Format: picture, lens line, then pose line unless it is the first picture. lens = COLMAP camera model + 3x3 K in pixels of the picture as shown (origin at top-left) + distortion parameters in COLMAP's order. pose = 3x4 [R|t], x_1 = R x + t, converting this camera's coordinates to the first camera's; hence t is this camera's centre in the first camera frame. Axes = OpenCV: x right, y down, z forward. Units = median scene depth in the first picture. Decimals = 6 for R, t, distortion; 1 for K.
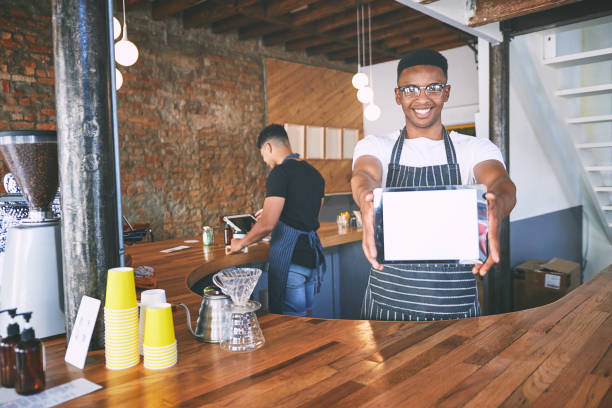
lens RADIAL K [[486.3, 0, 305.4], [0, 486.3, 207.1], [0, 0, 1]] dist [0.002966, -0.016062]
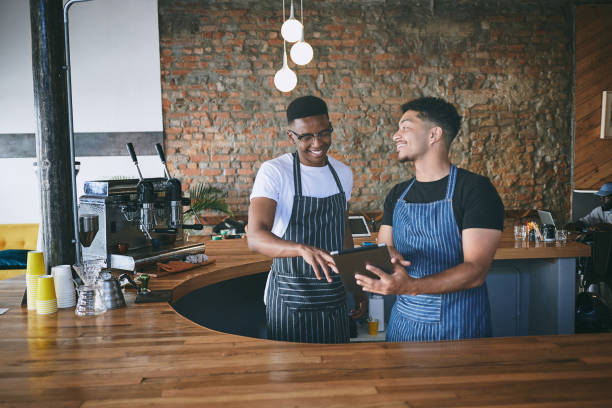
lens RADIAL K [[610.4, 0, 303.4], [0, 610.4, 203.7], [0, 0, 1]] dist [-0.002420, 0.000000]
pose [[0.726148, 0.071879, -0.683770, 0.591053], [-0.046963, 0.997383, 0.054972, -0.067357], [0.685932, -0.007806, 0.727624, 0.037130]]
